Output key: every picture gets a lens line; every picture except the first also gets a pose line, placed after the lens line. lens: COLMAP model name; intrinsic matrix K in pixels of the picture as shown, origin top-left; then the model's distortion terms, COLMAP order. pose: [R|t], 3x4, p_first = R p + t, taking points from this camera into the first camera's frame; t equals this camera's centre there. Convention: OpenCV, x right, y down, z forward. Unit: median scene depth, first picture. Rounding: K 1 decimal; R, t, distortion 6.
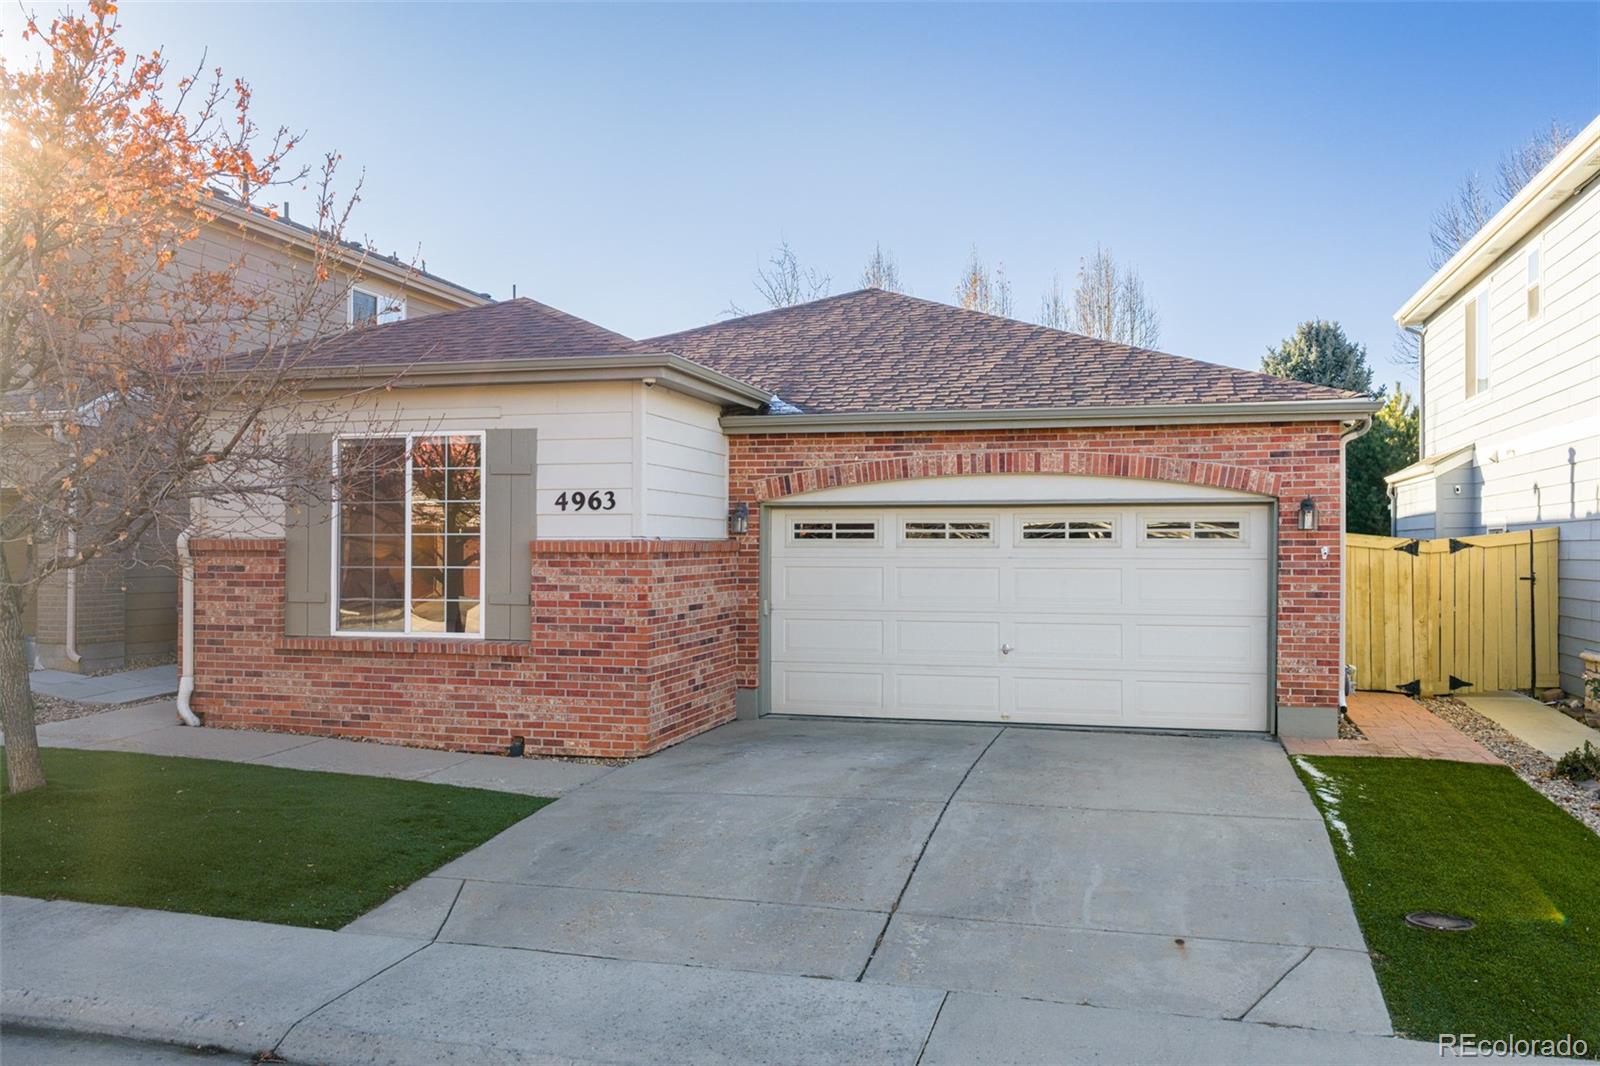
lens RADIAL K [[1329.8, 0, 790.9], [0, 1329.8, 531.5], [0, 0, 1]] dist [0.009559, -0.011808]
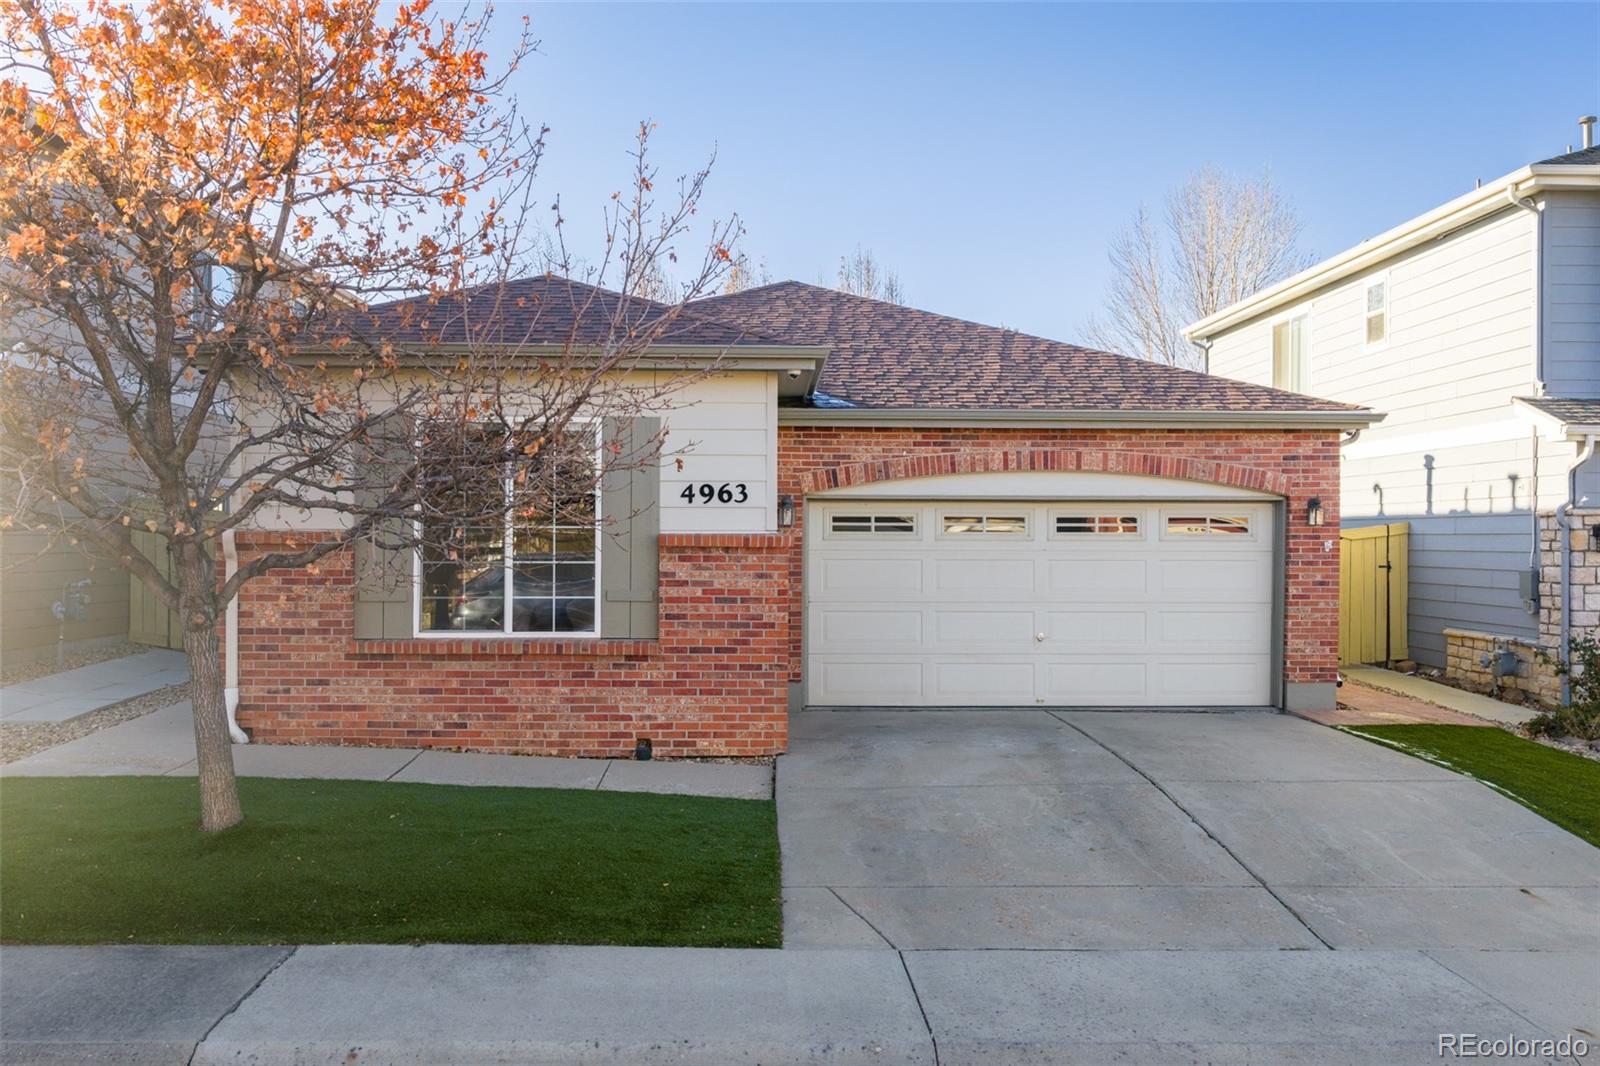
lens RADIAL K [[1329.8, 0, 790.9], [0, 1329.8, 531.5], [0, 0, 1]] dist [0.009559, -0.011808]
pose [[0.955392, 0.002479, 0.295331, -0.367930], [-0.005711, 0.999933, 0.010081, -0.005090], [-0.295286, -0.011318, 0.955342, 0.054362]]
